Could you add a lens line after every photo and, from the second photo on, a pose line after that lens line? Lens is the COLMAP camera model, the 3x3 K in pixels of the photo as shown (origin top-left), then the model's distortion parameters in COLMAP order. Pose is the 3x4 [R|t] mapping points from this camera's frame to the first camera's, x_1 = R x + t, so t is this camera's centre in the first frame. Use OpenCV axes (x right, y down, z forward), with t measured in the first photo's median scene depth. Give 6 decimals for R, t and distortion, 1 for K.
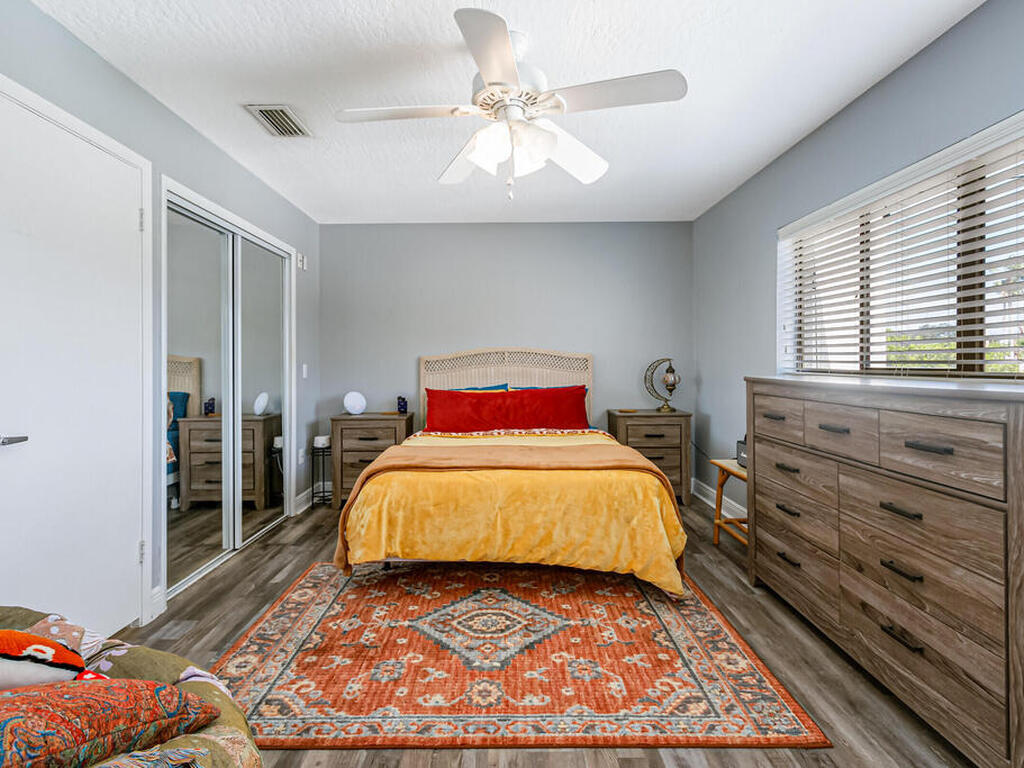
lens RADIAL K [[530.6, 0, 503.0], [0, 530.6, 365.1], [0, 0, 1]] dist [-0.001769, -0.000598]
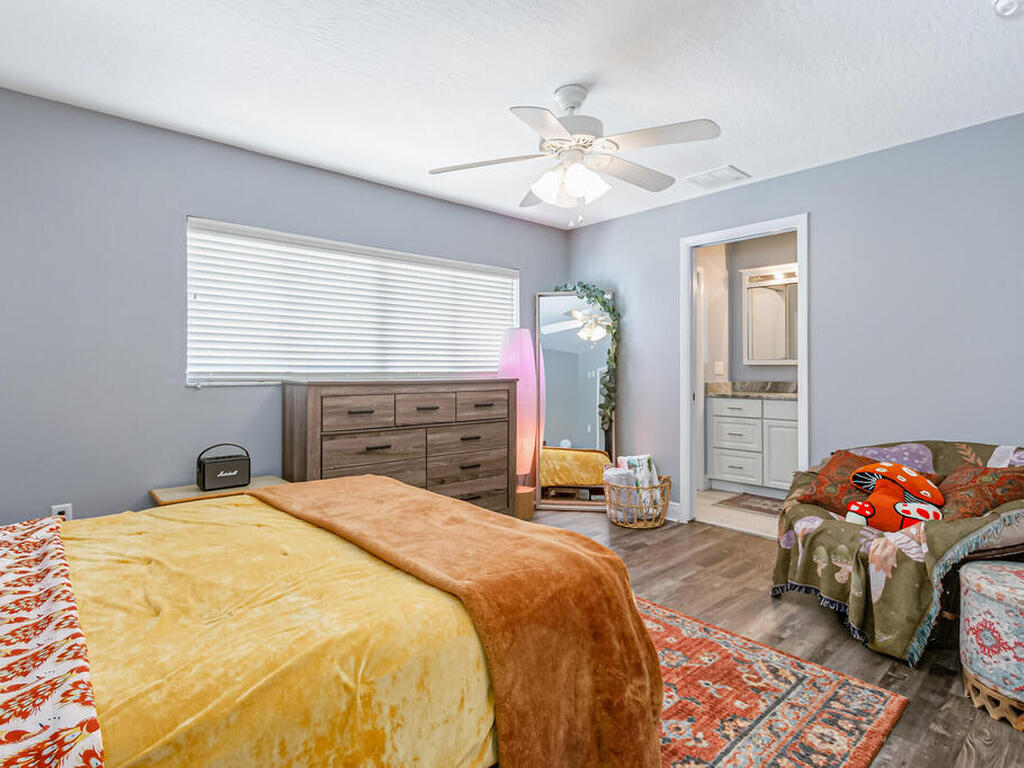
lens RADIAL K [[530.6, 0, 503.0], [0, 530.6, 365.1], [0, 0, 1]] dist [-0.001769, -0.000598]
pose [[-0.658981, 0.012825, 0.752050, -0.825559], [0.006273, 0.999914, -0.011555, 0.005787], [-0.752133, -0.002897, -0.659005, 2.014636]]
